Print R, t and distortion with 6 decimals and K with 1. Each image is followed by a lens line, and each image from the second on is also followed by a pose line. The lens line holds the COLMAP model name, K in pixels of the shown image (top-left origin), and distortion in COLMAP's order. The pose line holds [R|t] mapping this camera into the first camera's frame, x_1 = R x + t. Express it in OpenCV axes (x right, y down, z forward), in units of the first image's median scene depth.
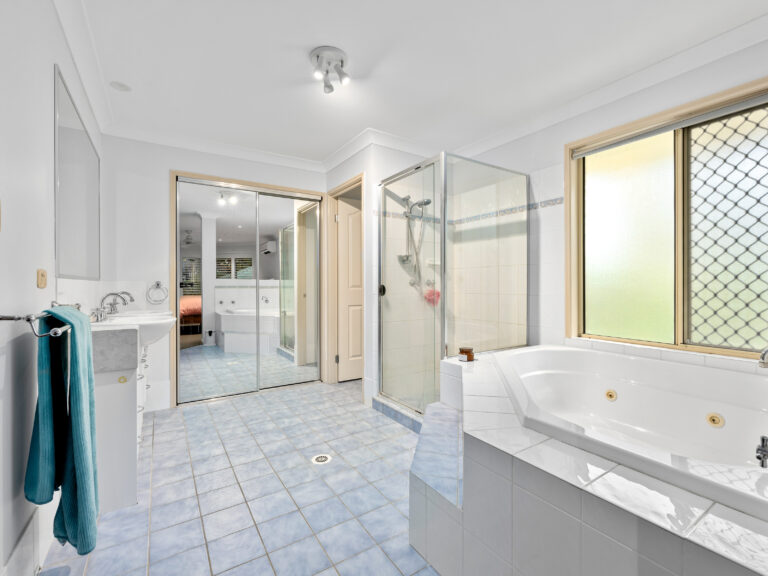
lens RADIAL K [[353.1, 0, 383.3], [0, 353.1, 287.3], [0, 0, 1]] dist [-0.001962, 0.000447]
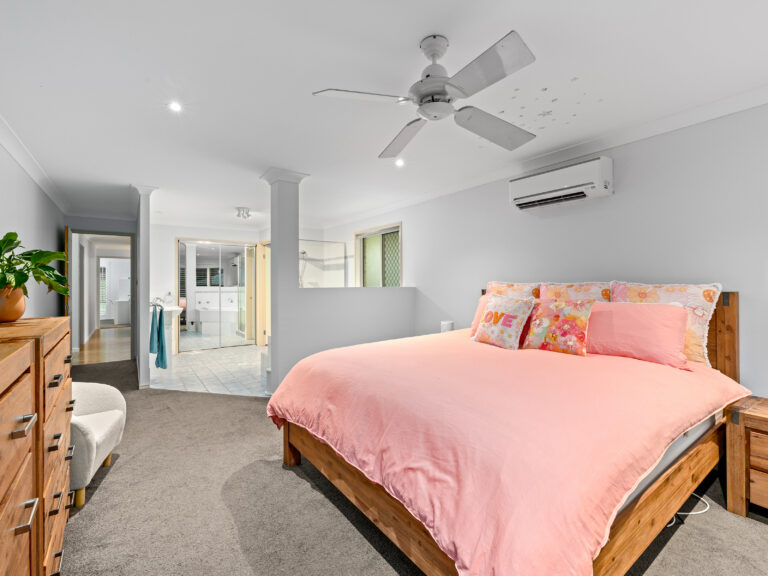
lens RADIAL K [[353.1, 0, 377.0], [0, 353.1, 285.7], [0, 0, 1]] dist [-0.001962, 0.000447]
pose [[0.999184, -0.002569, 0.040316, 0.281594], [0.002779, 0.999983, -0.005151, -0.022449], [-0.040302, 0.005259, 0.999174, -0.639146]]
